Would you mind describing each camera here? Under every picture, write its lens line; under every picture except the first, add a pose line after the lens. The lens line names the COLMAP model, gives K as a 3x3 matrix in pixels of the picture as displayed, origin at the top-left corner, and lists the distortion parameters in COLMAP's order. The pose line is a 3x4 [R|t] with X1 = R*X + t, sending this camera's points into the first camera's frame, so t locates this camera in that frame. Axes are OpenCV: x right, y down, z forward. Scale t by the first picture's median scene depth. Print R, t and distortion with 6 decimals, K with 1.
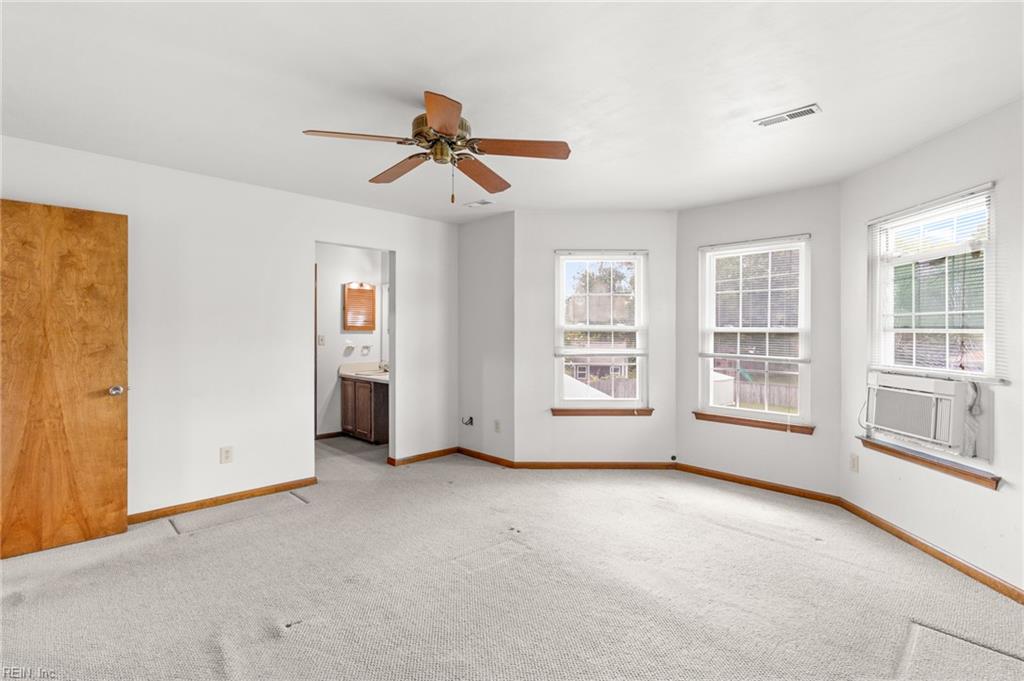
lens RADIAL K [[480.7, 0, 512.0], [0, 480.7, 340.5], [0, 0, 1]] dist [-0.001251, 0.000217]
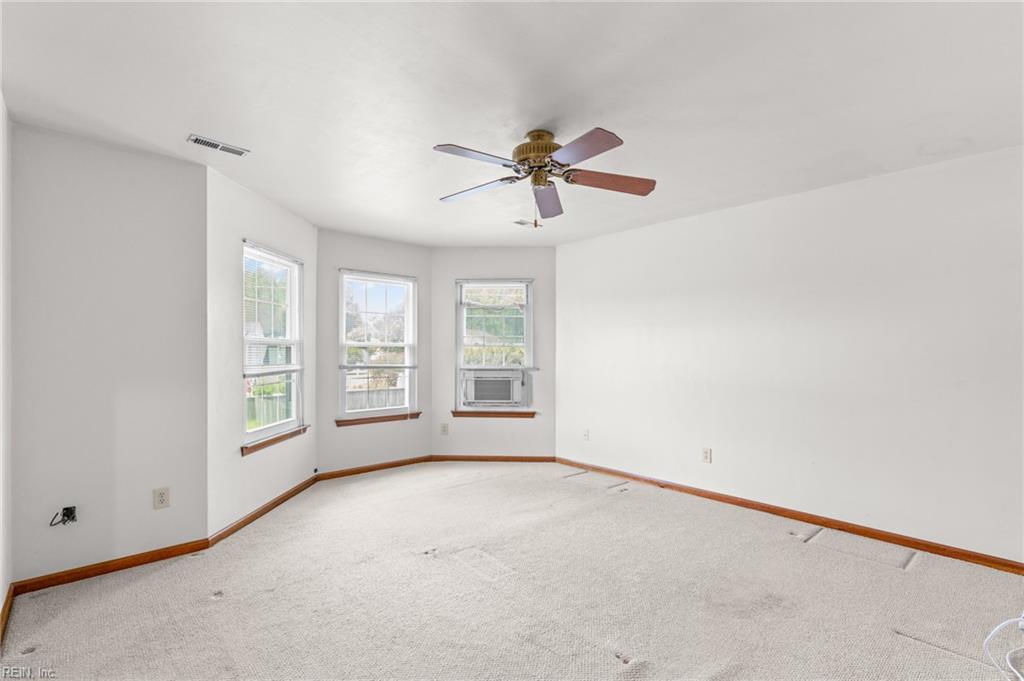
lens RADIAL K [[474.9, 0, 509.4], [0, 474.9, 344.6], [0, 0, 1]] dist [0.003056, 0.000117]
pose [[0.040388, 0.005050, 0.999171, -0.776198], [0.013038, 0.999899, -0.005581, -0.012332], [-0.999099, 0.013253, 0.040318, 0.653054]]
